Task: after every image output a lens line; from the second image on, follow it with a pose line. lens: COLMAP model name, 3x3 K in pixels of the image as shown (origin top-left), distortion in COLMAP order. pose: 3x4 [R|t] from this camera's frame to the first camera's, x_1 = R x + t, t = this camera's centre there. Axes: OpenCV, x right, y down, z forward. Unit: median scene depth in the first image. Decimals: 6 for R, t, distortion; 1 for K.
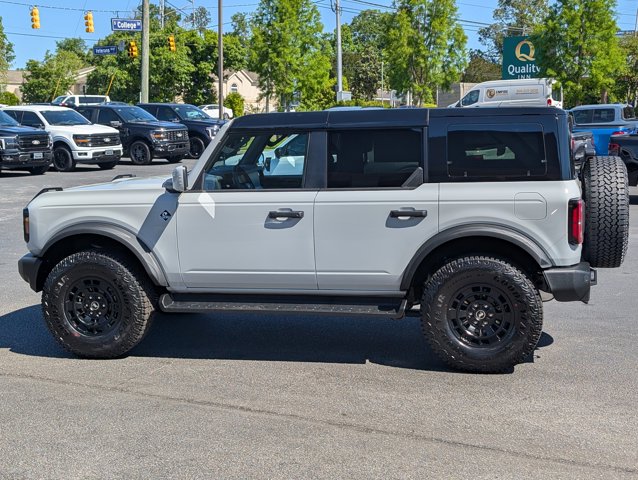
lens RADIAL K [[862.9, 0, 319.0], [0, 862.9, 240.0], [0, 0, 1]] dist [0.180302, -0.603849]
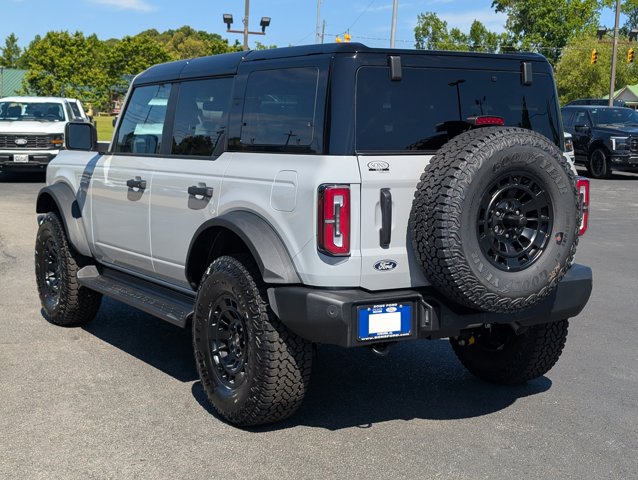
lens RADIAL K [[862.9, 0, 319.0], [0, 862.9, 240.0], [0, 0, 1]] dist [0.180302, -0.603849]
pose [[0.661610, 0.105430, -0.742400, 0.739400], [-0.113484, 0.992740, 0.039847, -0.029886], [0.741211, 0.057888, 0.668771, 0.558223]]
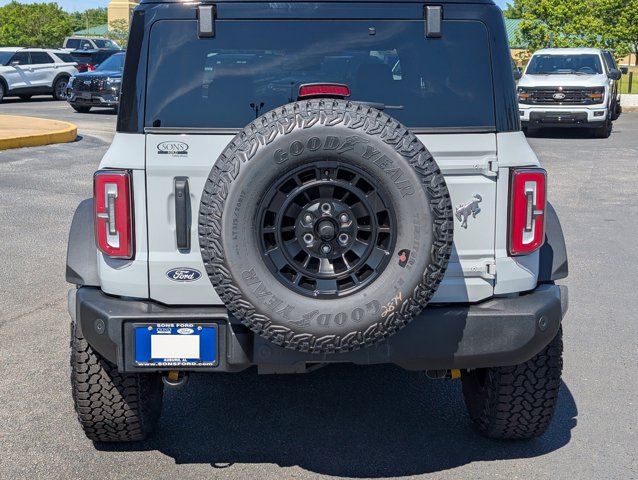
lens RADIAL K [[862.9, 0, 319.0], [0, 862.9, 240.0], [0, 0, 1]] dist [0.180302, -0.603849]
pose [[0.251797, 0.176993, -0.951458, 0.797157], [-0.136070, 0.979843, 0.146263, -0.096482], [0.958166, 0.092637, 0.270805, 0.964748]]
